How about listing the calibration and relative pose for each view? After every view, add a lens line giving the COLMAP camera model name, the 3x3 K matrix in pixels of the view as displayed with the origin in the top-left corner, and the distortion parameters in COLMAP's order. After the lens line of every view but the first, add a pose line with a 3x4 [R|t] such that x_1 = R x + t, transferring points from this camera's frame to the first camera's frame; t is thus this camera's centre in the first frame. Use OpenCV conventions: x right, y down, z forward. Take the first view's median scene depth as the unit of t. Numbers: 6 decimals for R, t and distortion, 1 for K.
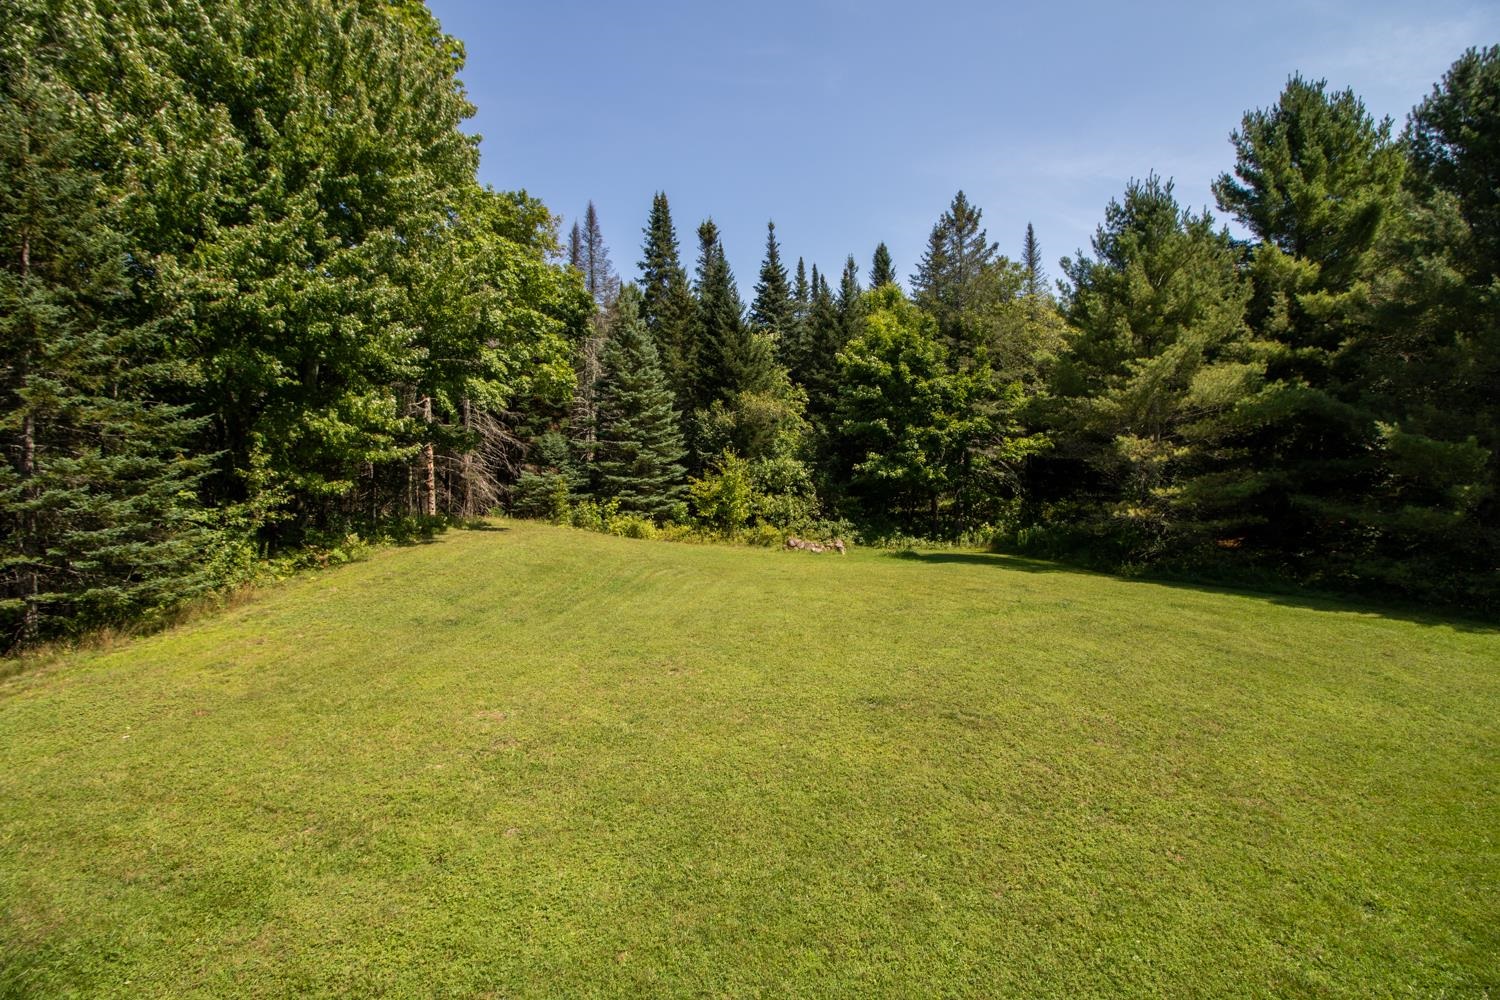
lens RADIAL K [[701.7, 0, 666.8], [0, 701.7, 496.6], [0, 0, 1]] dist [-0.002438, -0.000872]
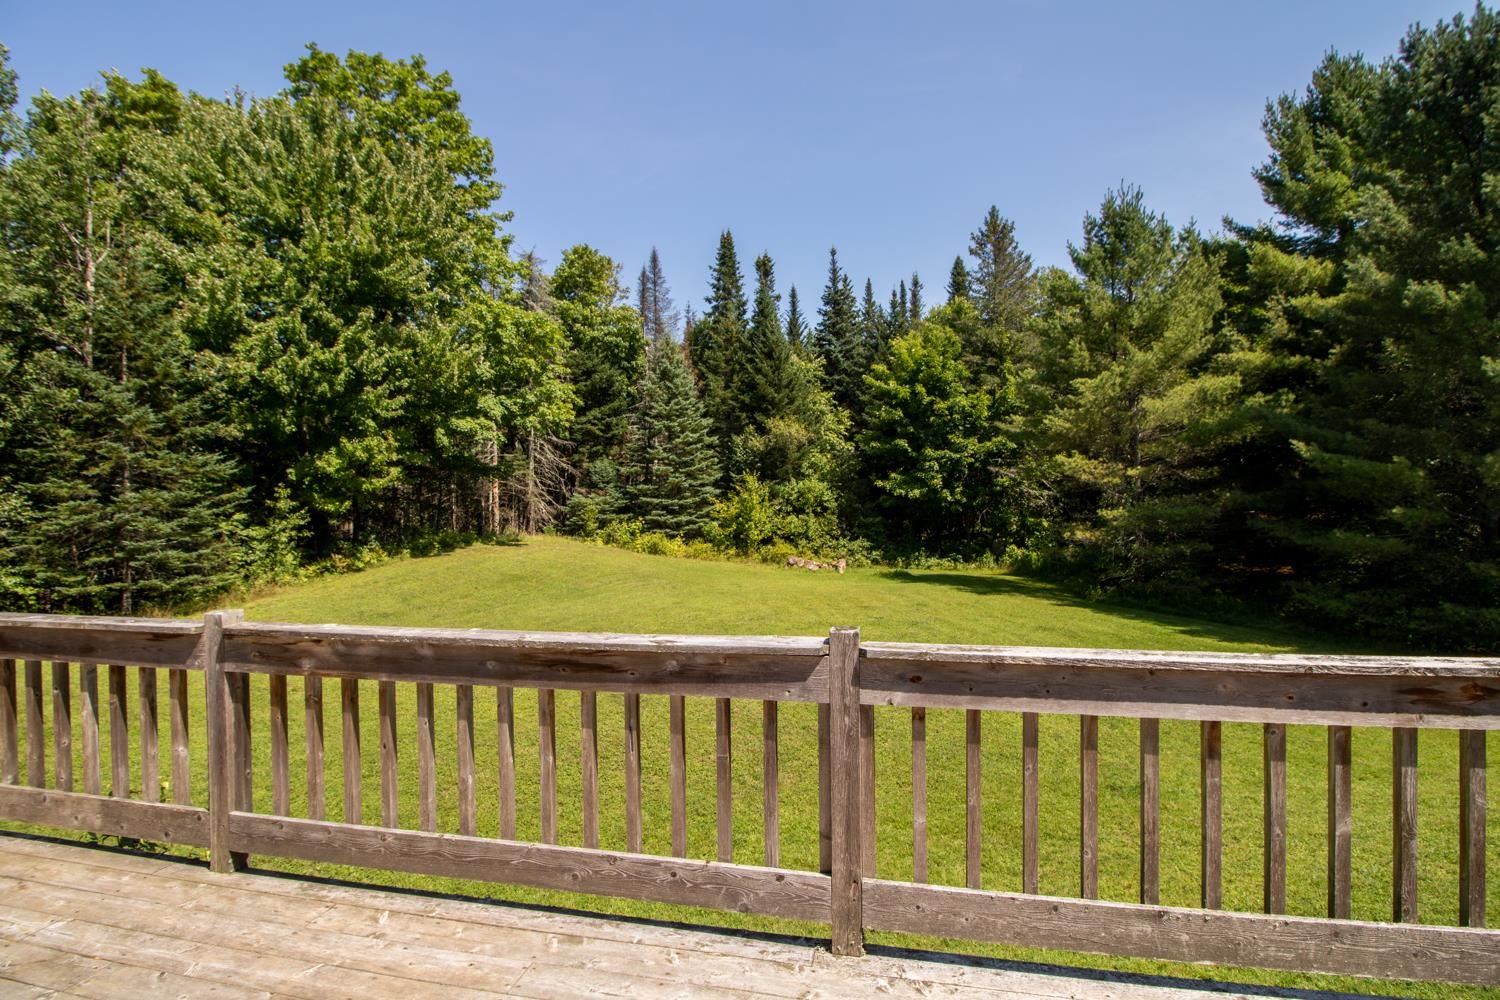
lens RADIAL K [[701.7, 0, 666.8], [0, 701.7, 496.6], [0, 0, 1]] dist [-0.002438, -0.000872]
pose [[0.966703, -0.005285, -0.255845, 0.234673], [-0.000803, 0.999719, -0.023687, -0.005032], [0.255898, 0.023104, 0.966428, -0.059471]]
